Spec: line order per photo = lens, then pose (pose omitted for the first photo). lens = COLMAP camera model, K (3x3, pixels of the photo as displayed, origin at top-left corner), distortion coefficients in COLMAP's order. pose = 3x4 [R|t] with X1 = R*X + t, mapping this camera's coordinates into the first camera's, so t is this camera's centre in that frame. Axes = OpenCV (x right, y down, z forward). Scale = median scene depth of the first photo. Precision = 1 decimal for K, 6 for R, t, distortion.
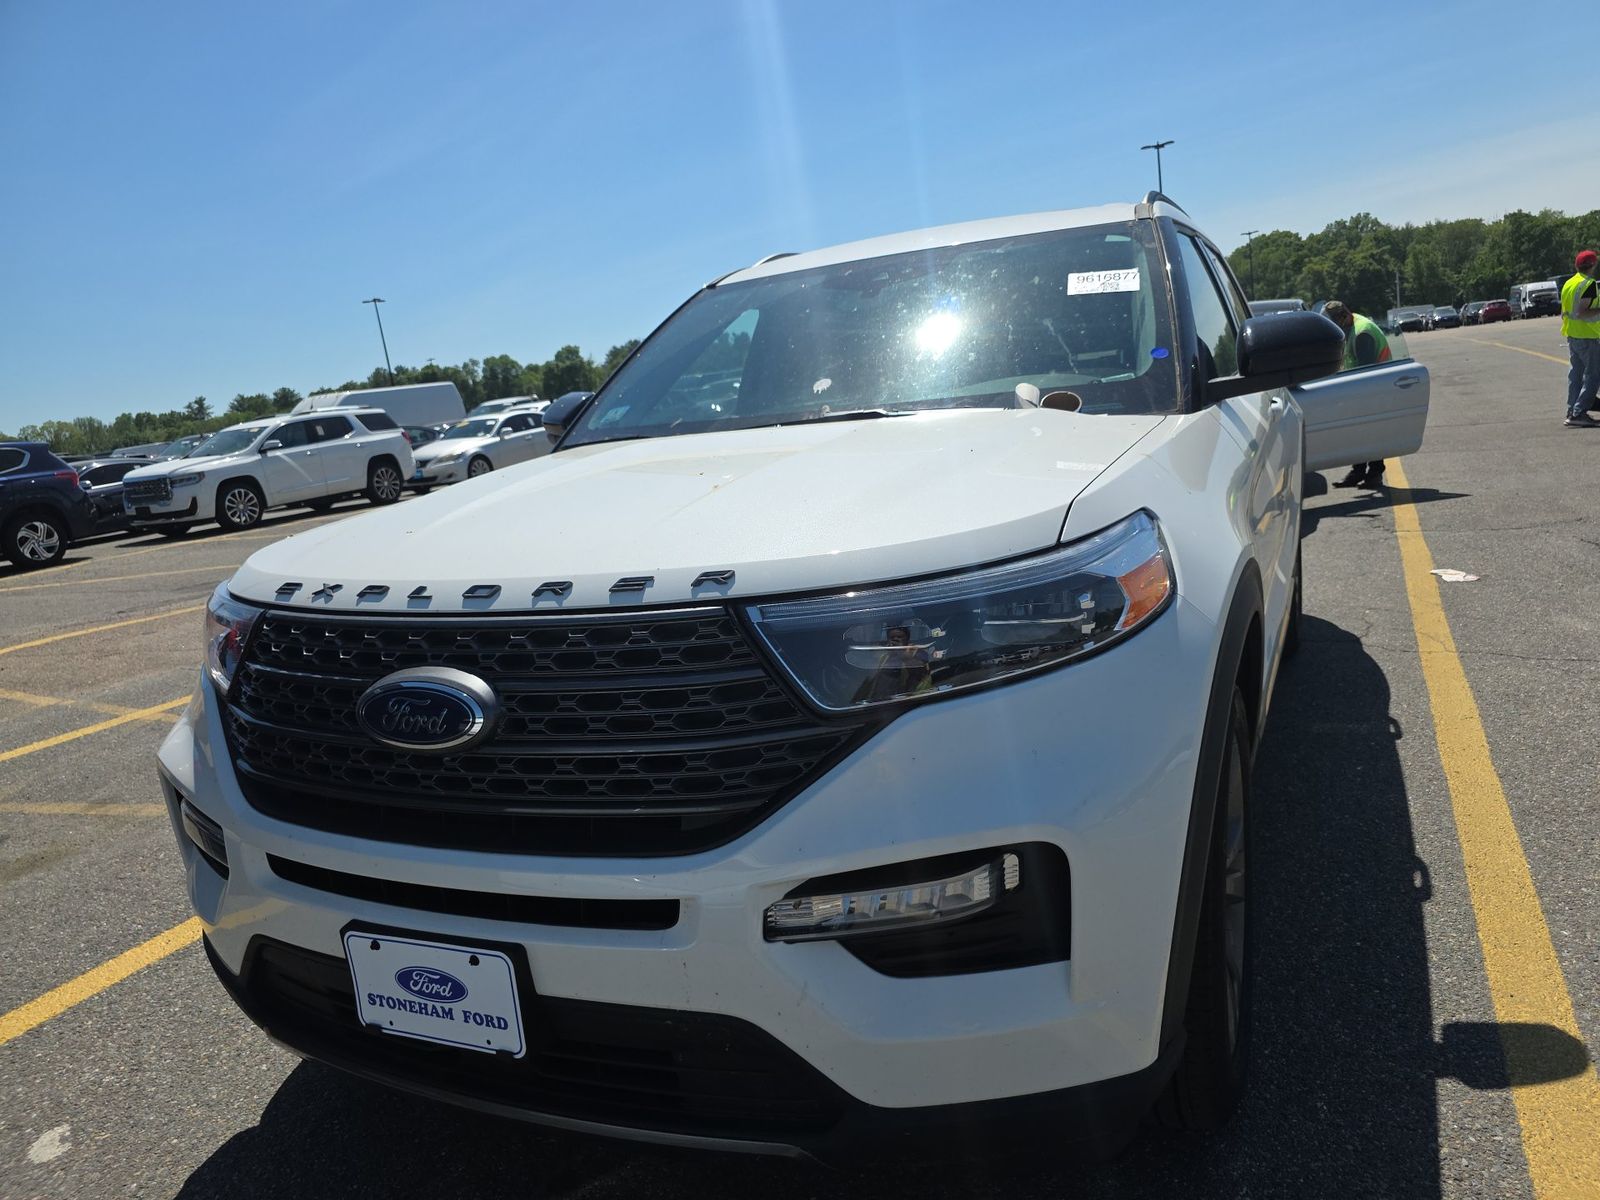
lens RADIAL K [[1087.3, 0, 800.0], [0, 1087.3, 600.0], [0, 0, 1]] dist [0.046673, -0.044430]
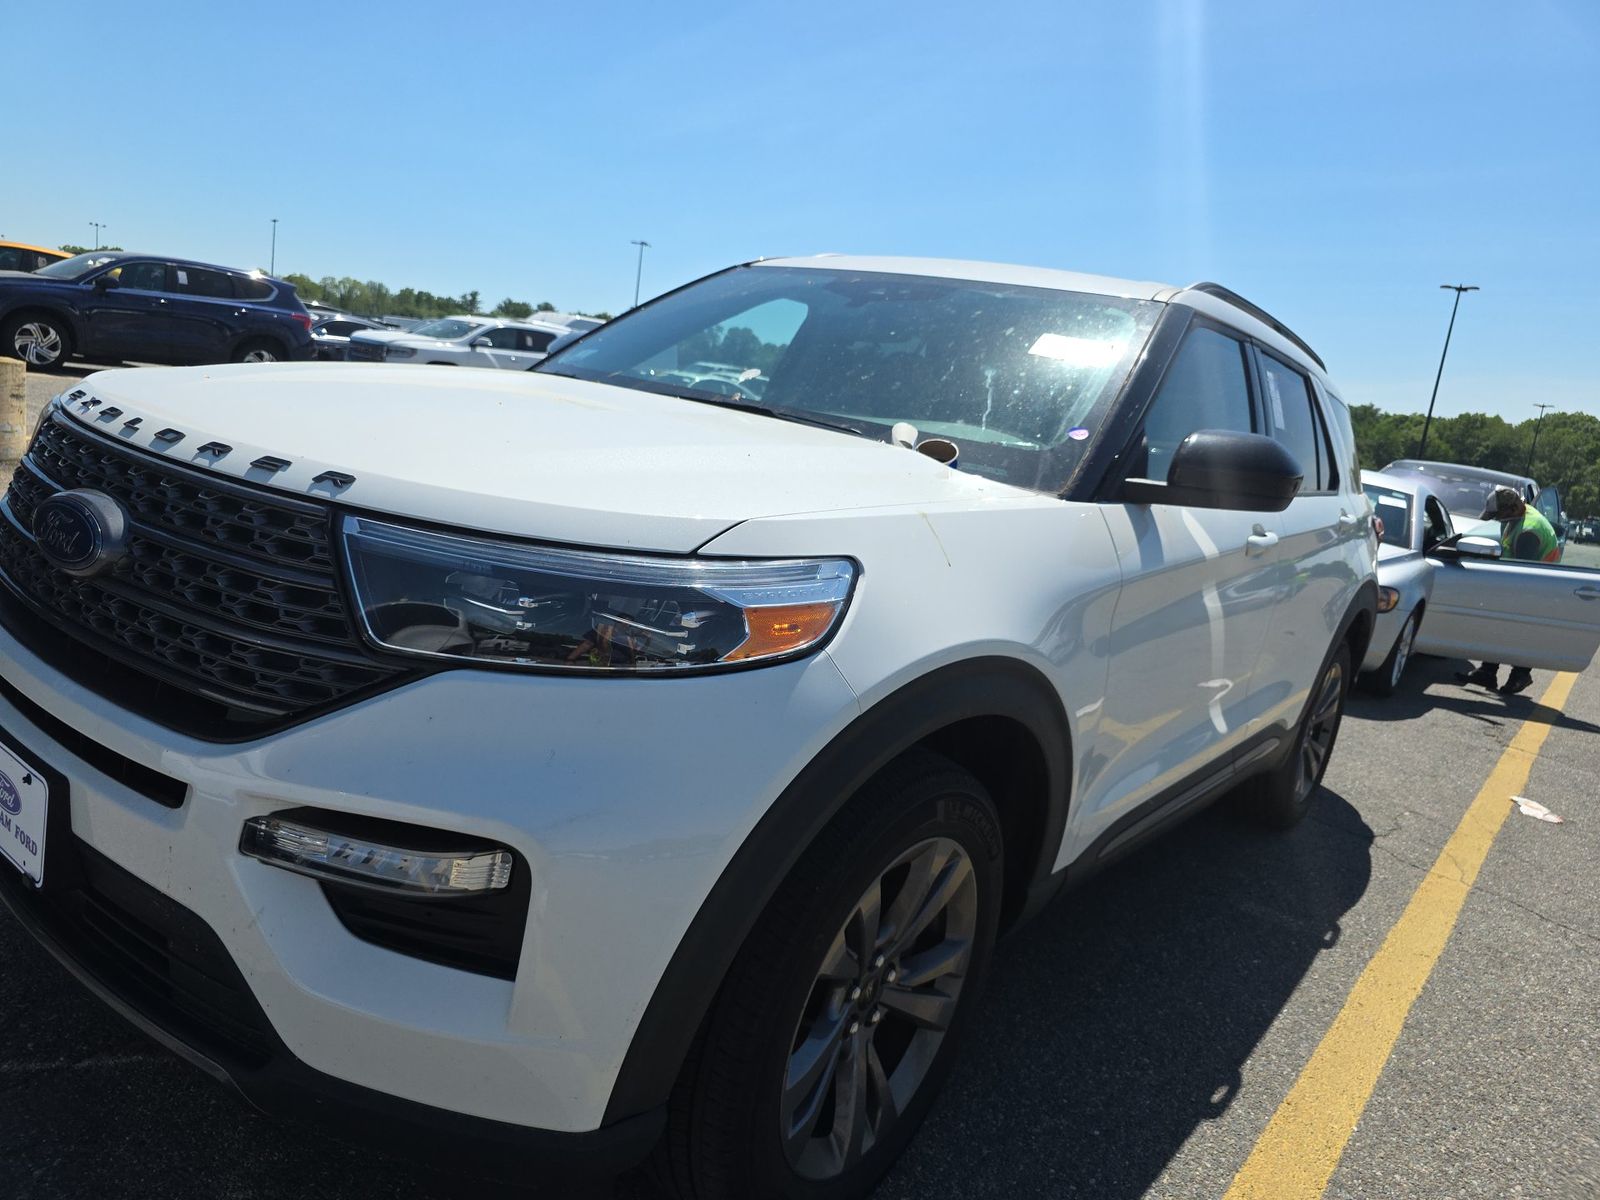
lens RADIAL K [[1079.5, 0, 794.7], [0, 1079.5, 580.7], [0, 0, 1]] dist [0.060579, -0.059819]
pose [[0.939539, 0.296811, -0.170791, 0.241153], [-0.301949, 0.953314, -0.004324, -0.025941], [0.161534, 0.055632, 0.985298, 0.058013]]
